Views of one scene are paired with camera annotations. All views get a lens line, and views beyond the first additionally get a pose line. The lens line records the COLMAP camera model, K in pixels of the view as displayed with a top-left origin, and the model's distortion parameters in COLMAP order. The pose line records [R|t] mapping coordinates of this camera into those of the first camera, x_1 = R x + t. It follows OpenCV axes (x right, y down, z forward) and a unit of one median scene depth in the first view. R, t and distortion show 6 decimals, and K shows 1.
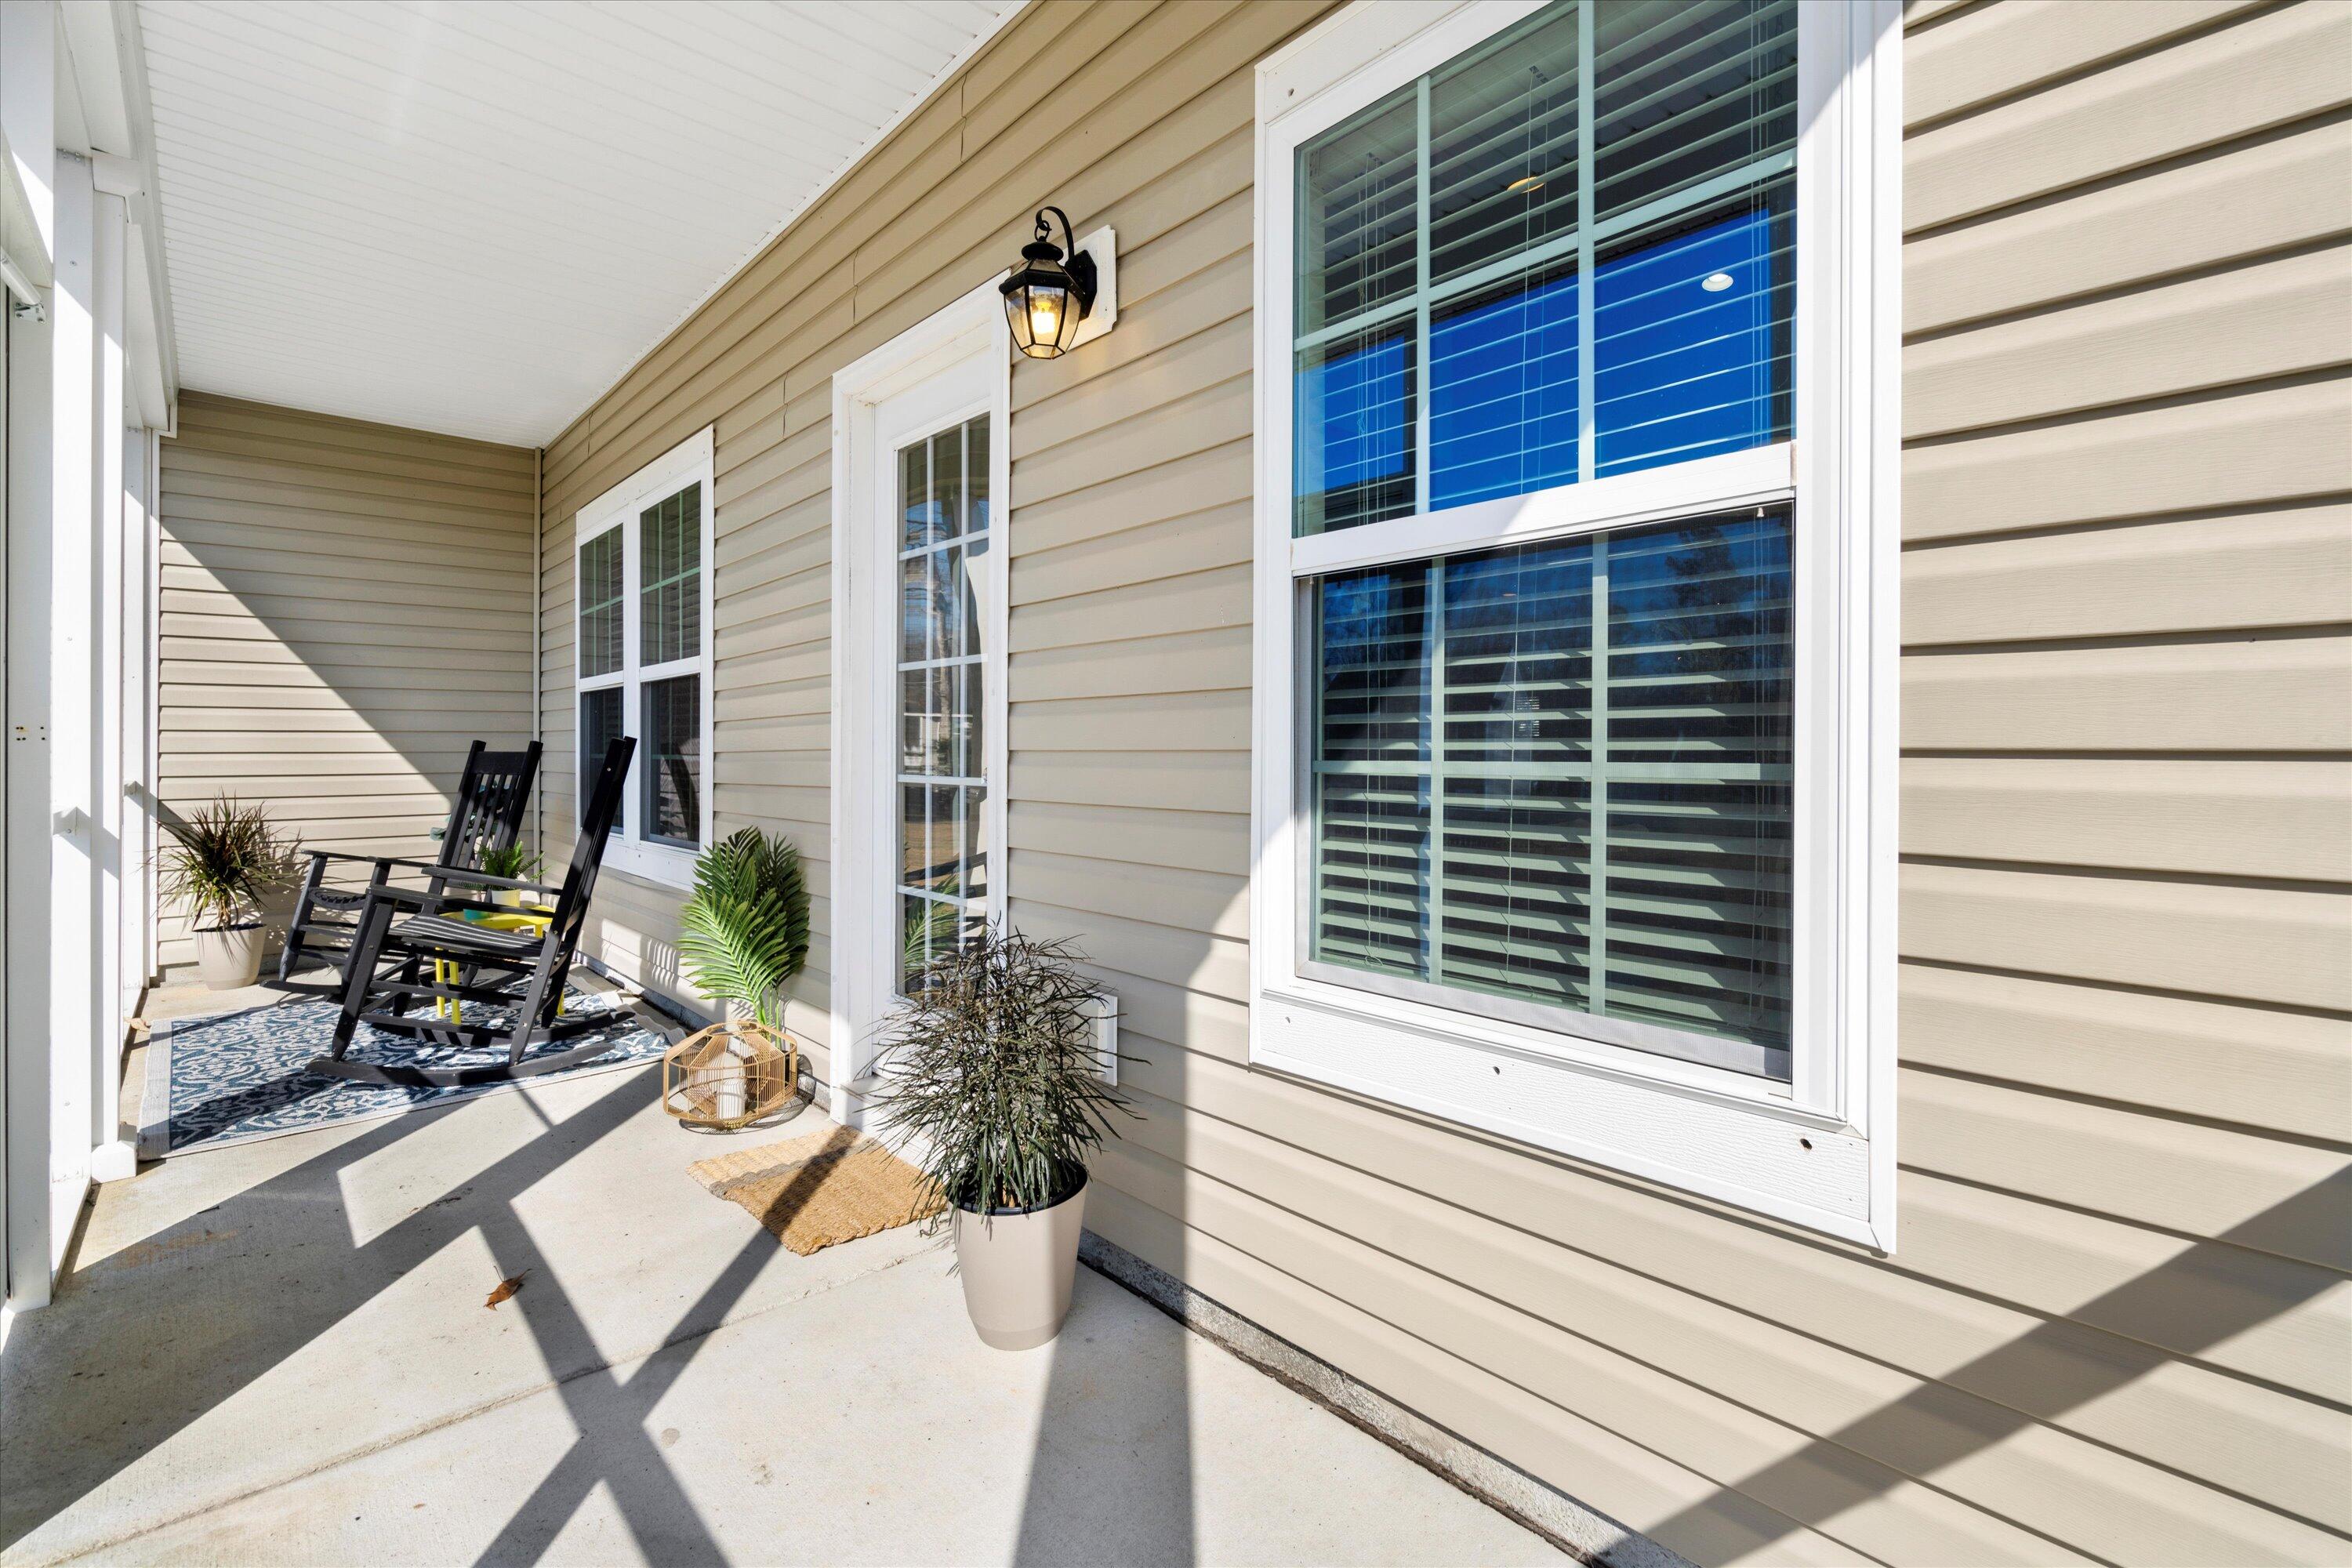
lens RADIAL K [[1070.1, 0, 1183.7], [0, 1070.1, 747.7], [0, 0, 1]] dist [-0.005094, 0.000652]
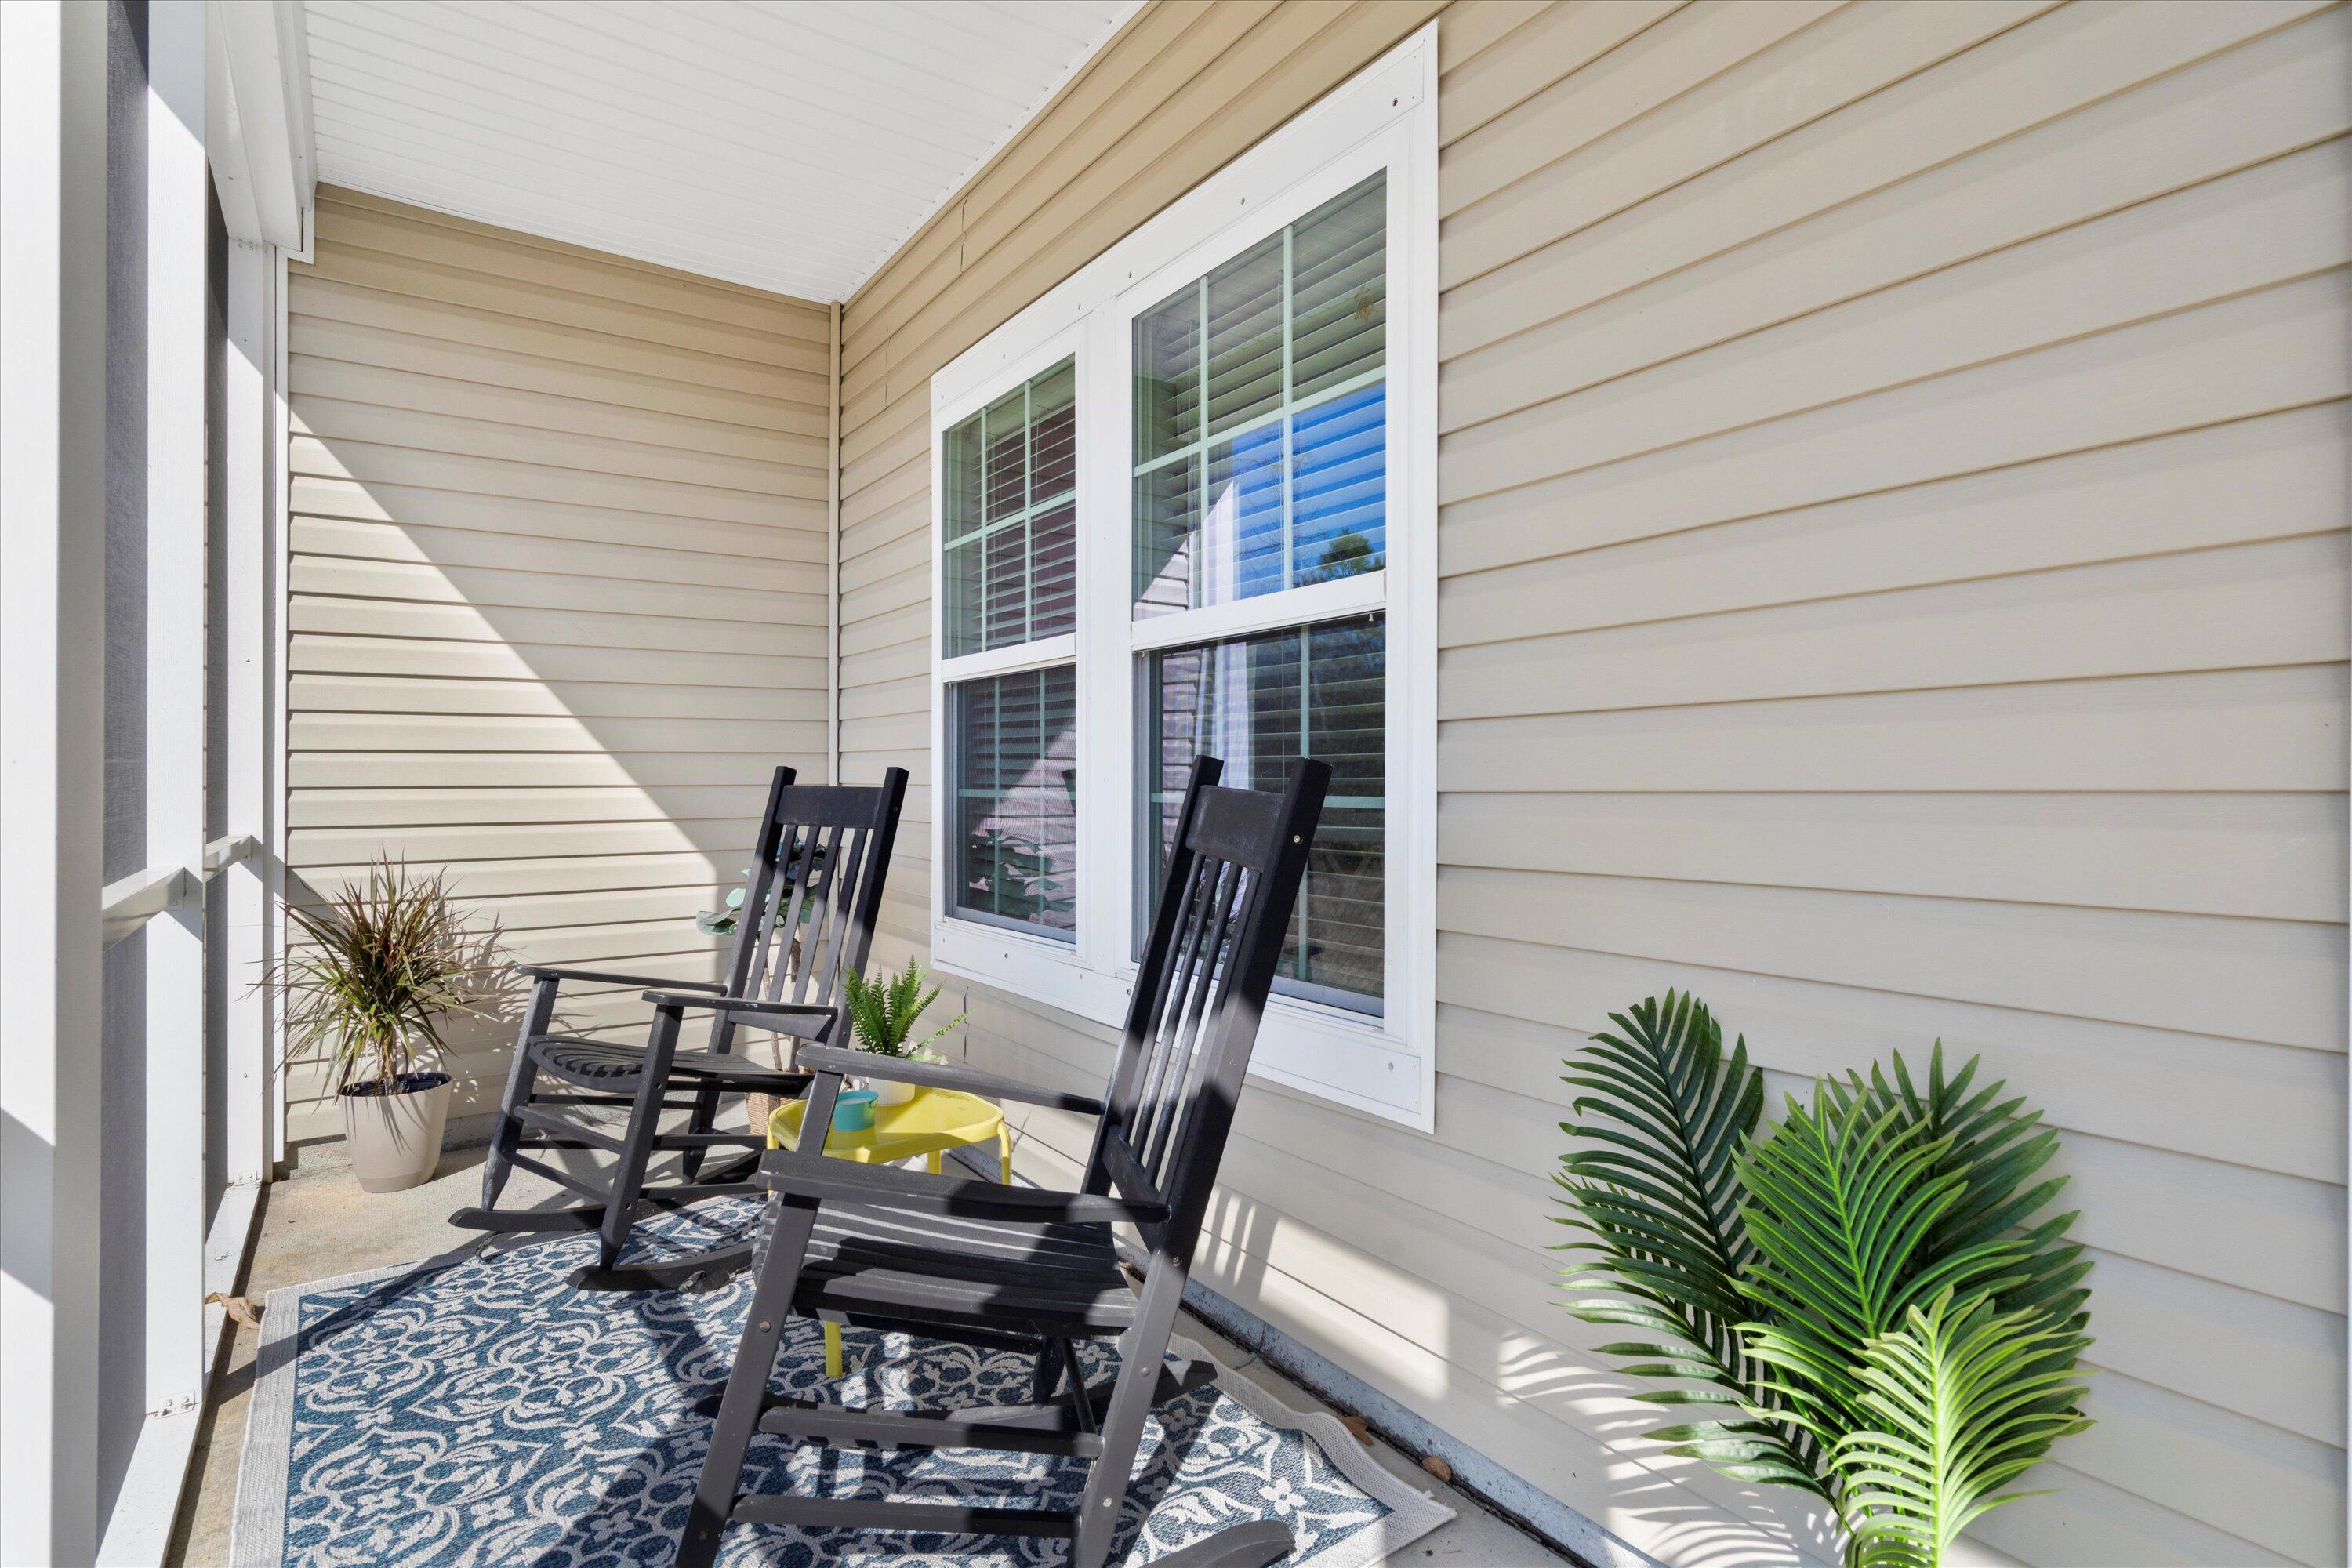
lens RADIAL K [[1147.3, 0, 1175.6], [0, 1147.3, 780.7], [0, 0, 1]] dist [-0.006783, 0.002096]
pose [[0.992263, 0.000209, -0.124151, -0.383070], [0.000049, 0.999998, 0.002075, -0.000416], [0.124151, -0.002065, 0.992261, 0.420398]]
